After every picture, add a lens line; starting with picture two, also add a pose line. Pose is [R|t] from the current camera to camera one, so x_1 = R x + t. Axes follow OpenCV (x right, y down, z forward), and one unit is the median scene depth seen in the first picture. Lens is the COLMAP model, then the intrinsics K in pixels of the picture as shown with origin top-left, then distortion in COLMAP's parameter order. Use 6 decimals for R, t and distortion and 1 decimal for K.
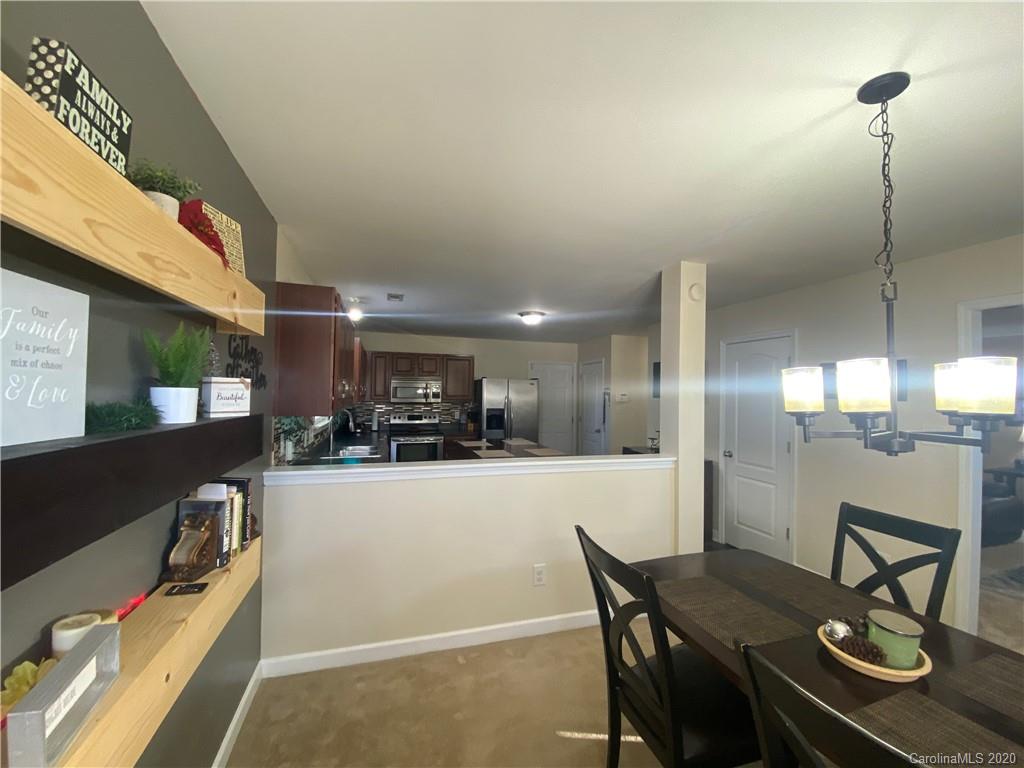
lens RADIAL K [[409.8, 0, 509.3], [0, 409.8, 386.4], [0, 0, 1]] dist [0.023780, -0.022462]
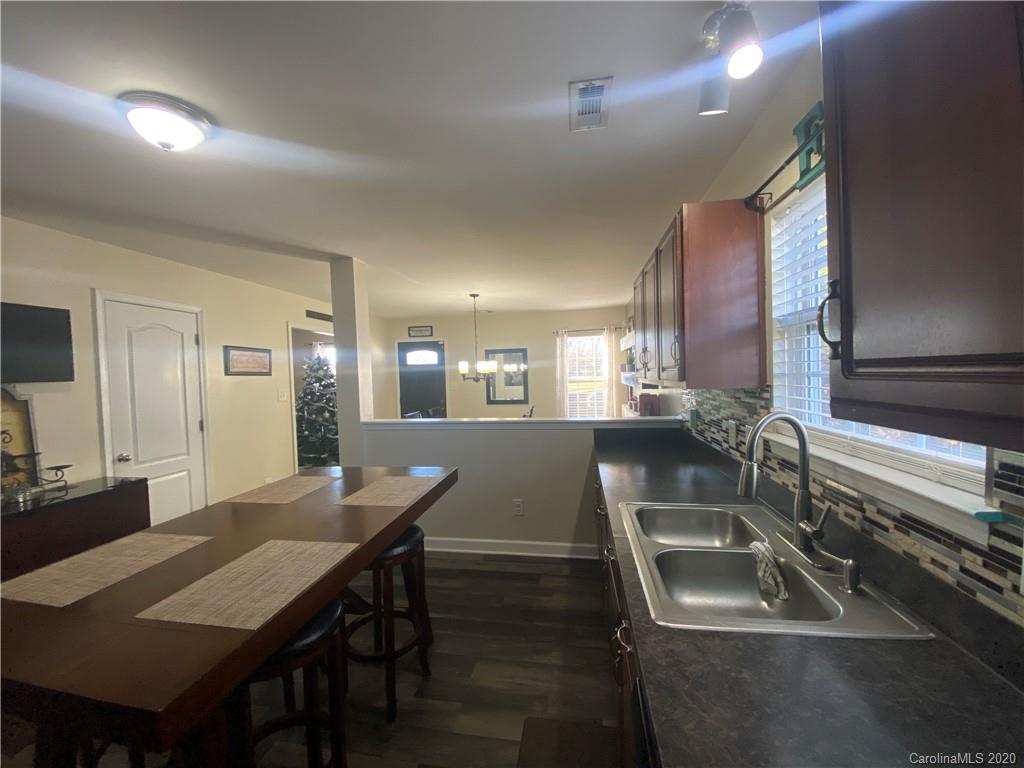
lens RADIAL K [[409.8, 0, 509.3], [0, 409.8, 386.4], [0, 0, 1]] dist [0.023780, -0.022462]
pose [[-0.896229, -0.004012, 0.443573, -0.239766], [0.008394, 0.999627, 0.026000, 0.019337], [-0.443511, 0.027026, -0.895861, 0.870484]]
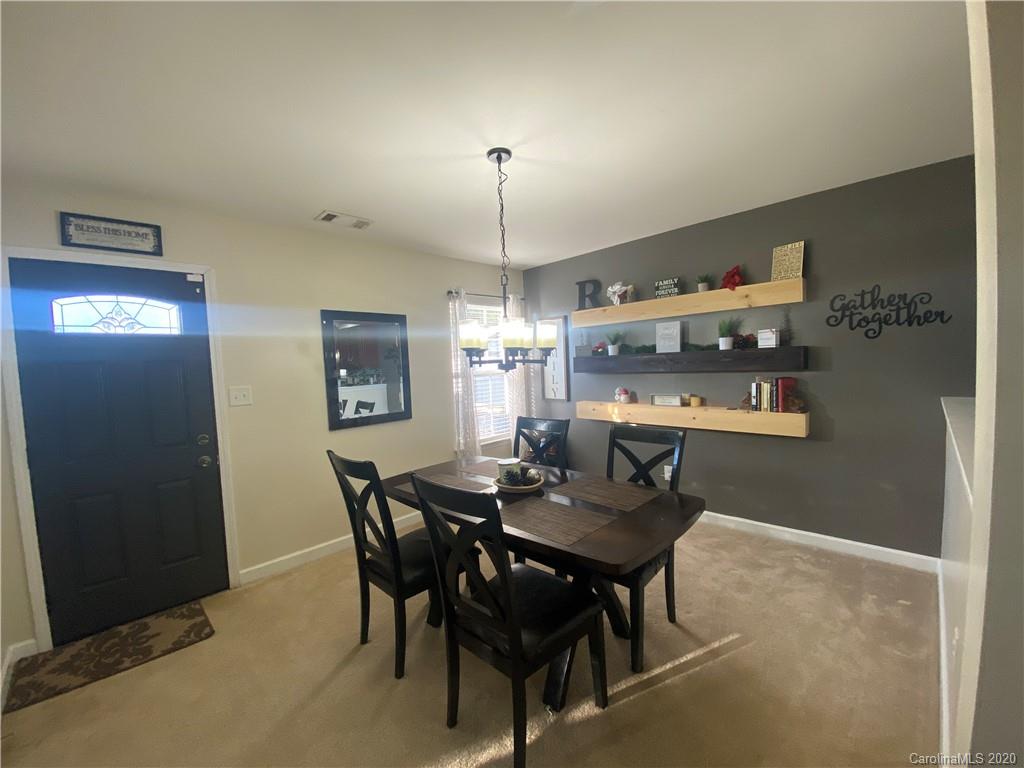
lens RADIAL K [[409.8, 0, 509.3], [0, 409.8, 386.4], [0, 0, 1]] dist [0.023780, -0.022462]
pose [[-0.881531, 0.047633, -0.469717, 0.325064], [0.035796, 0.998777, 0.034104, 0.033162], [0.470767, 0.013249, -0.882158, 0.478828]]
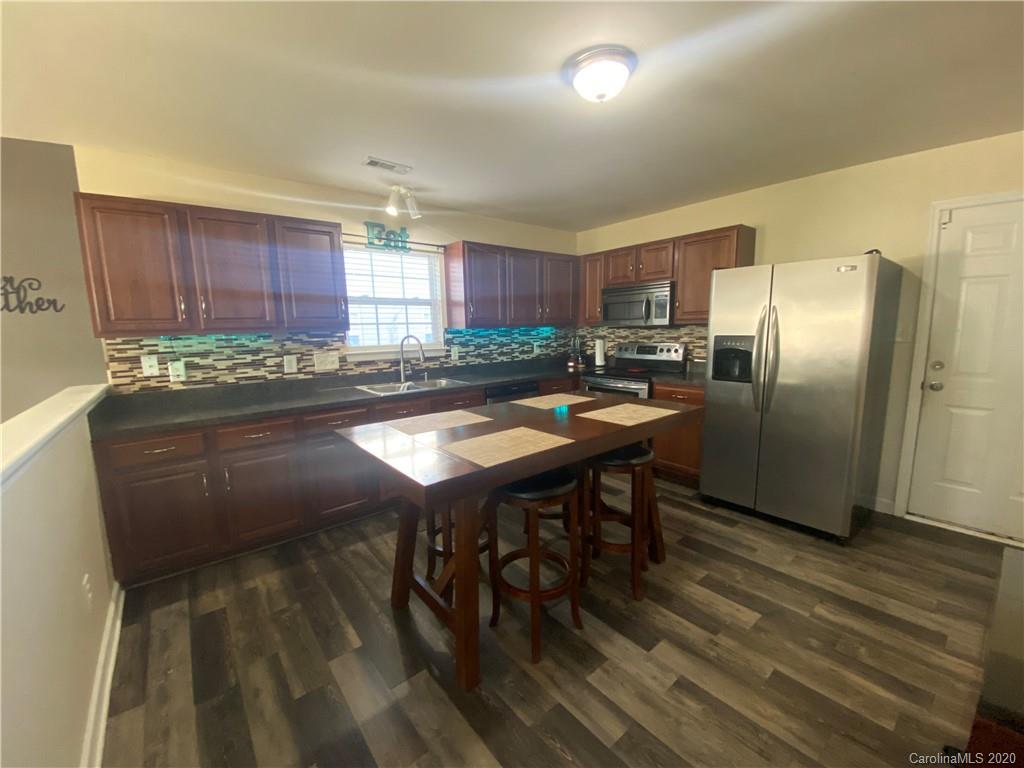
lens RADIAL K [[409.8, 0, 509.3], [0, 409.8, 386.4], [0, 0, 1]] dist [0.023780, -0.022462]
pose [[0.379687, 0.111937, -0.918318, 0.292006], [0.042011, 0.989542, 0.137988, 0.035053], [0.924161, -0.090972, 0.371014, 0.567775]]
